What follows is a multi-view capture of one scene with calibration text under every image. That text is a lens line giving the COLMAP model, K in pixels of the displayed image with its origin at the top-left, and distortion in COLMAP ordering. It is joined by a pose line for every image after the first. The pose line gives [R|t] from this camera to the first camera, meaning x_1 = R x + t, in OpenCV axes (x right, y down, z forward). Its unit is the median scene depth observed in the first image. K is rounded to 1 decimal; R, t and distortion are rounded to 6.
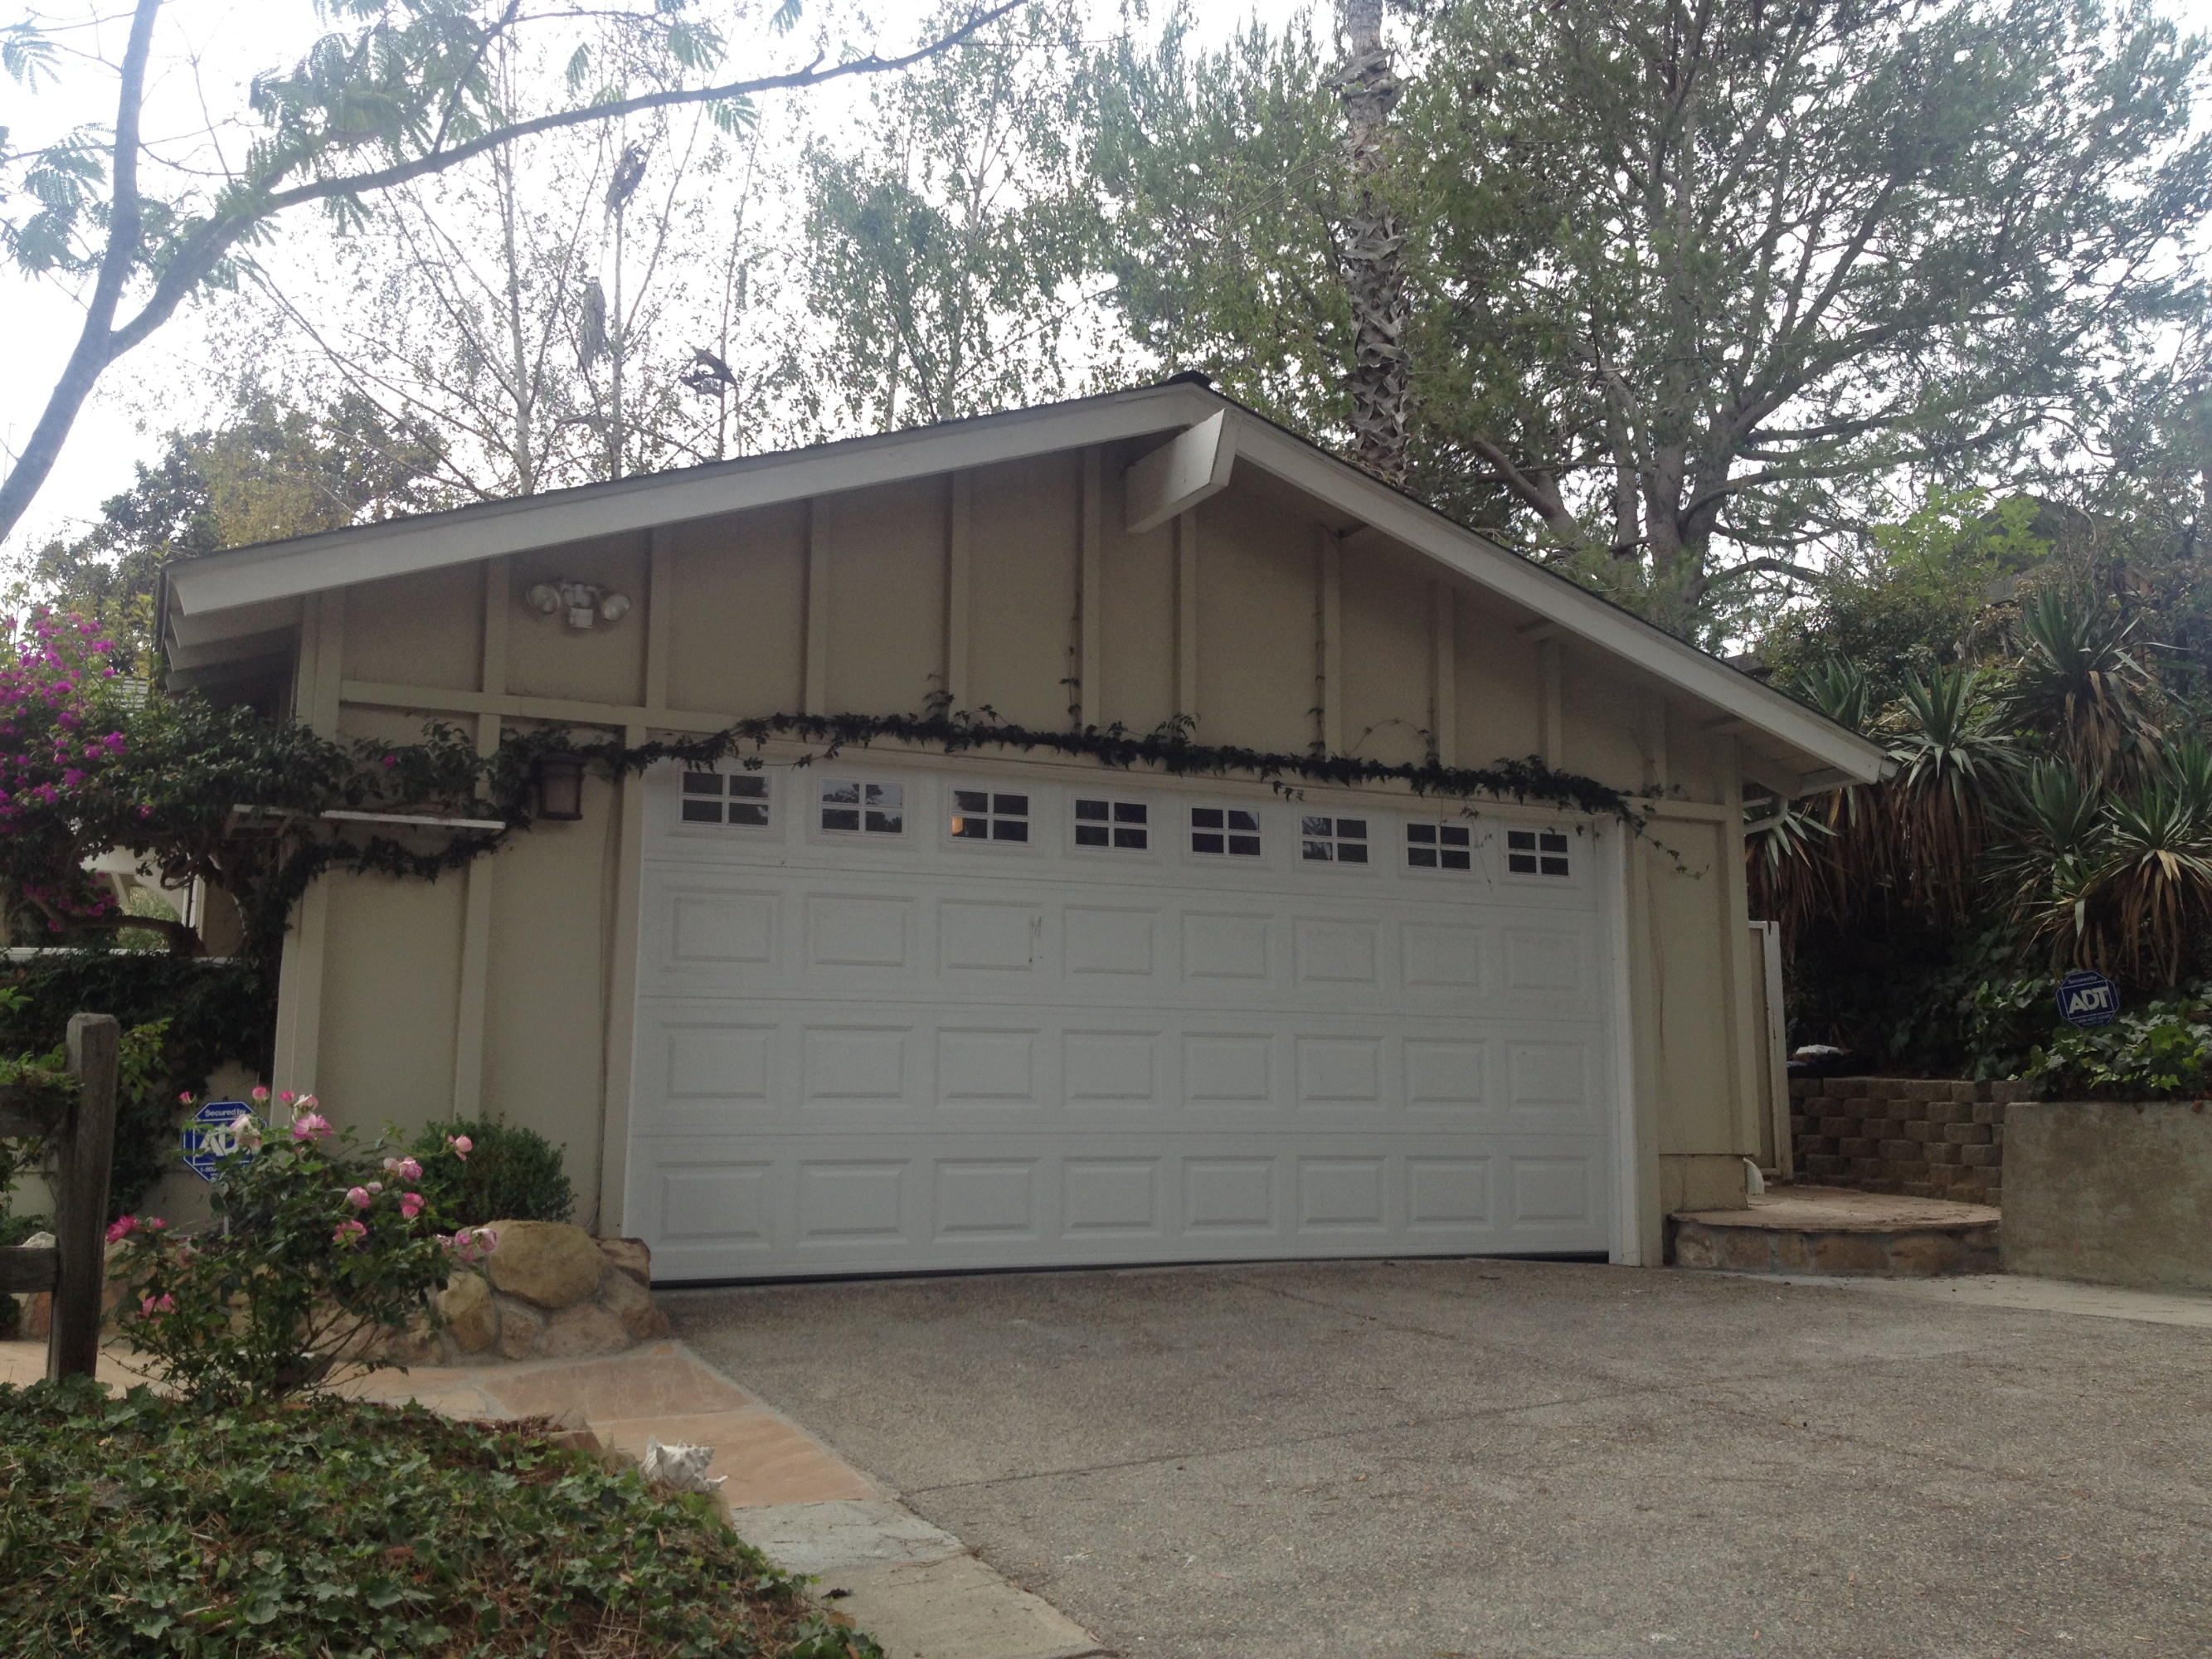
lens RADIAL K [[2030.5, 0, 1106.0], [0, 2030.5, 829.5], [0, 0, 1]] dist [0.134583, -0.256339]
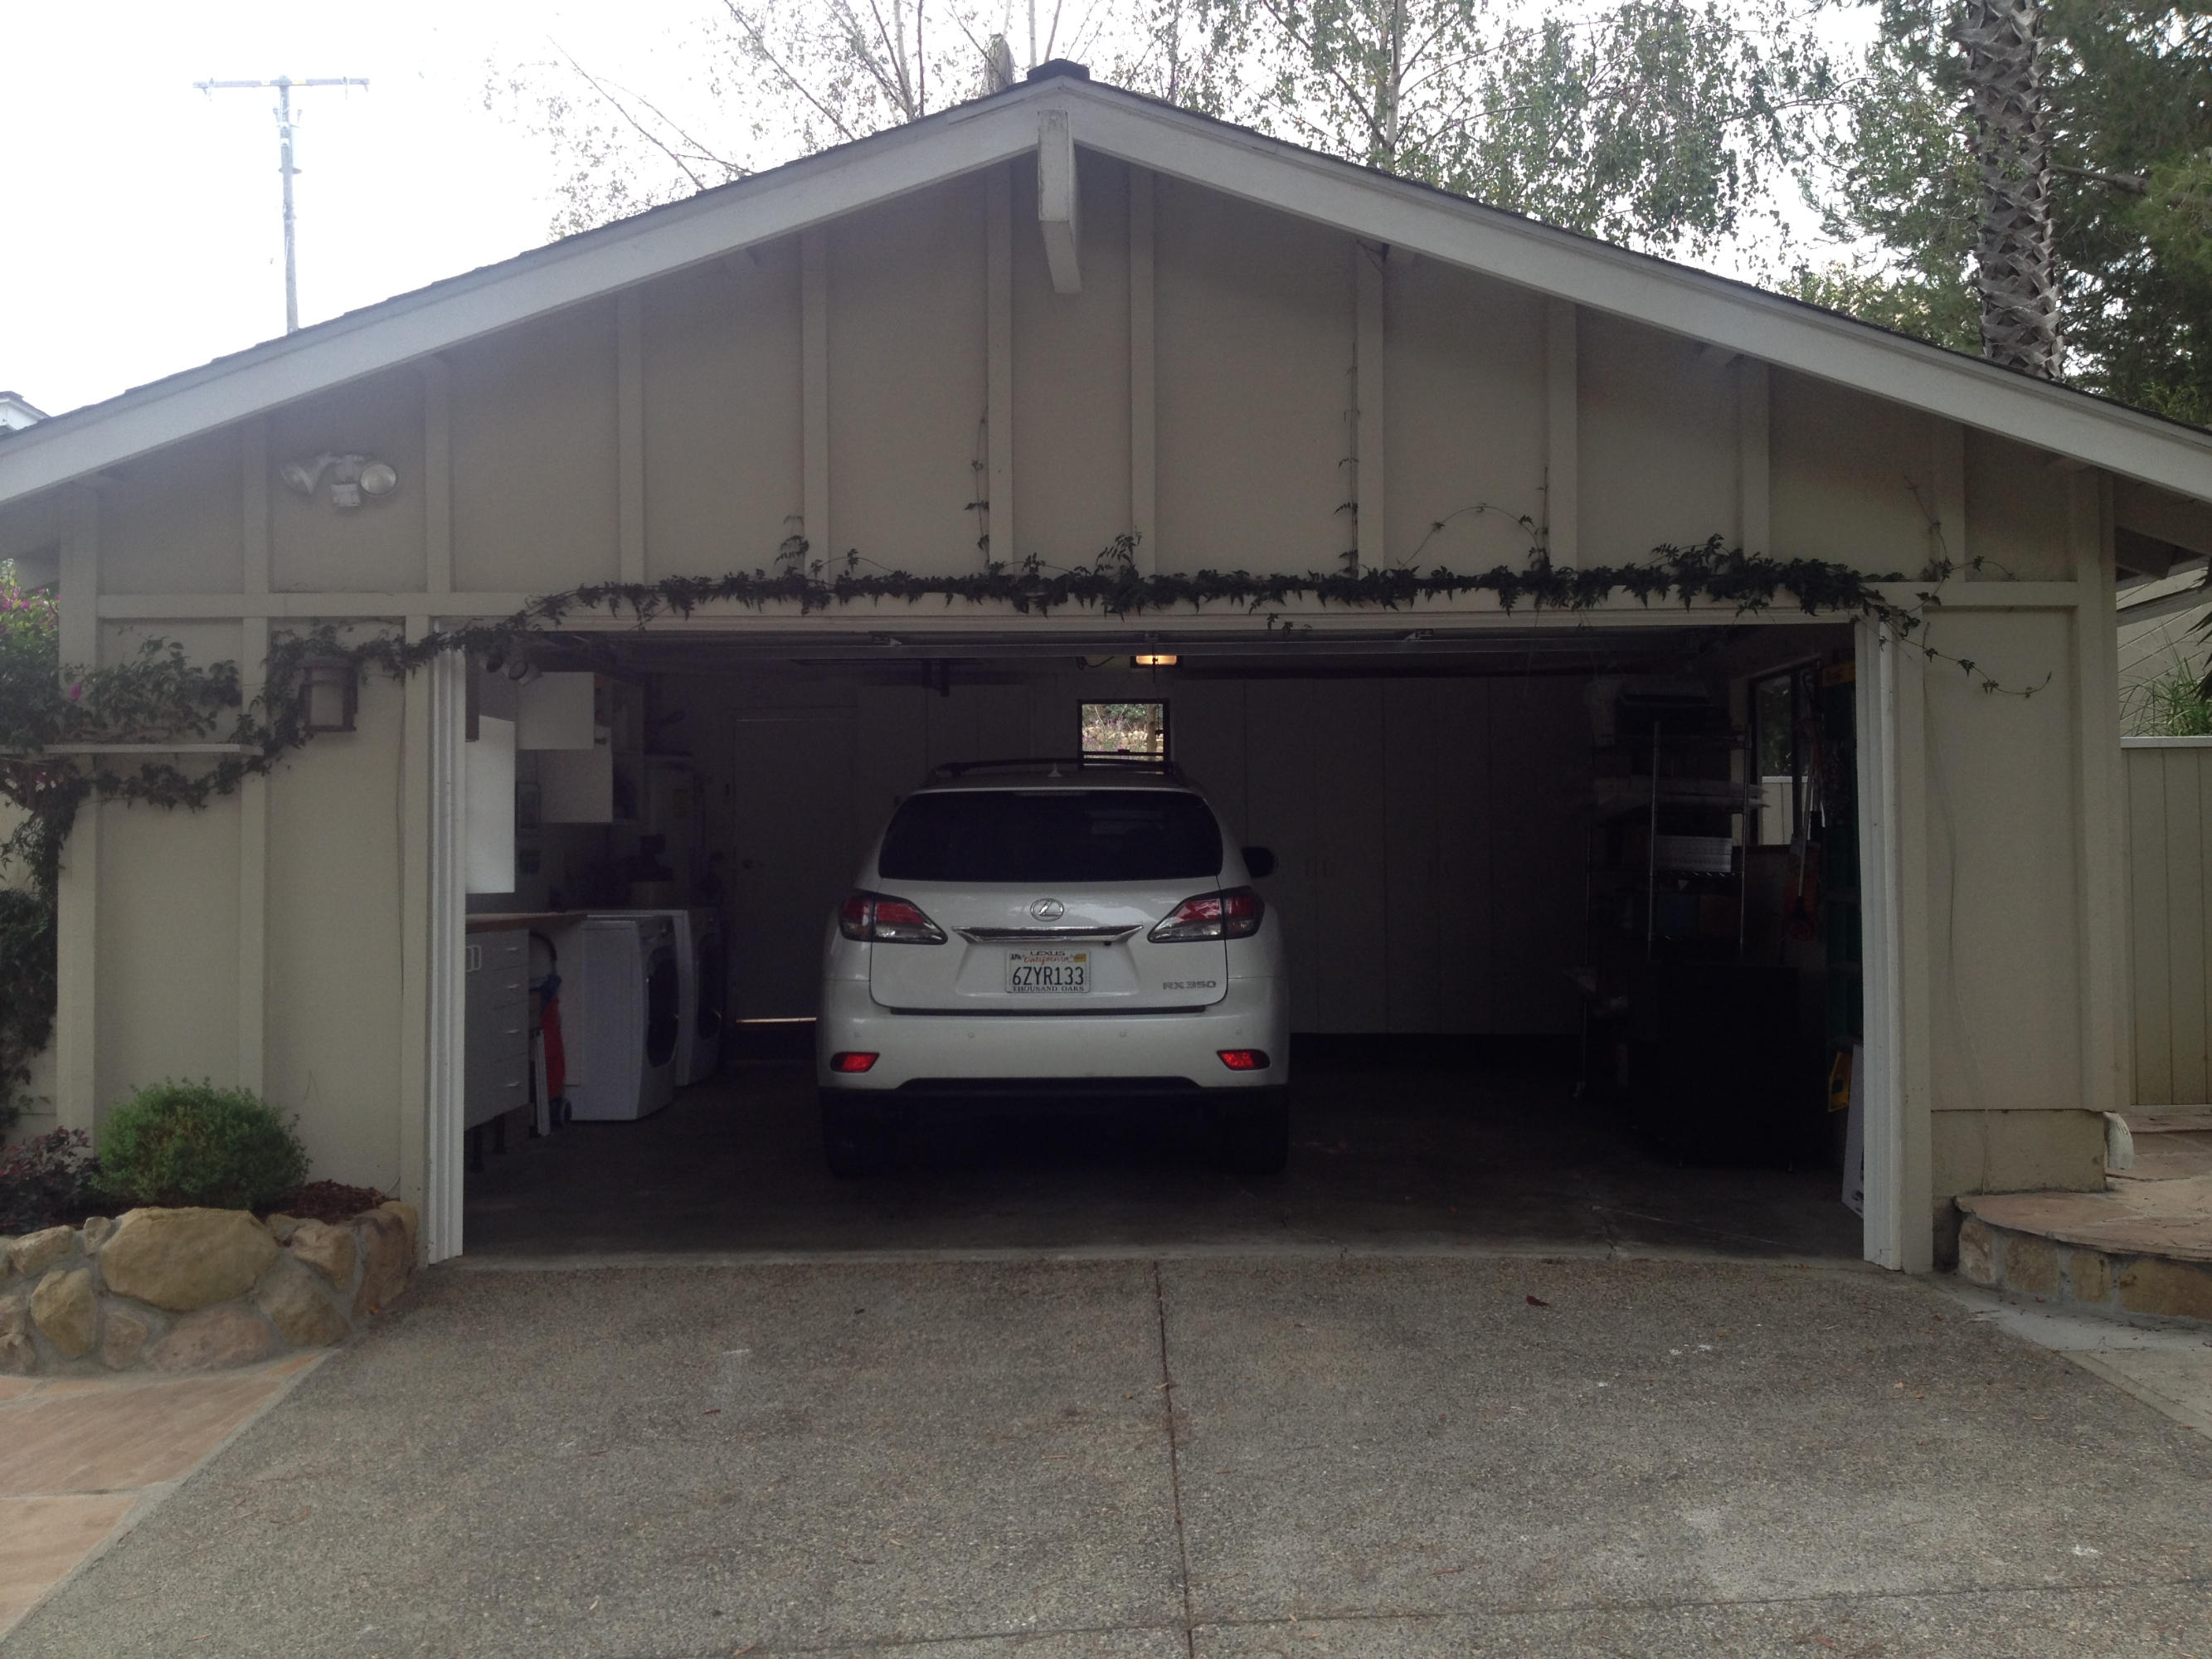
lens RADIAL K [[2030.5, 0, 1106.0], [0, 2030.5, 829.5], [0, 0, 1]] dist [0.134583, -0.256339]
pose [[0.890377, -0.014514, -0.454993, 0.386775], [0.071410, 0.991571, 0.108113, -0.031745], [0.449589, -0.128752, 0.883908, 0.326356]]
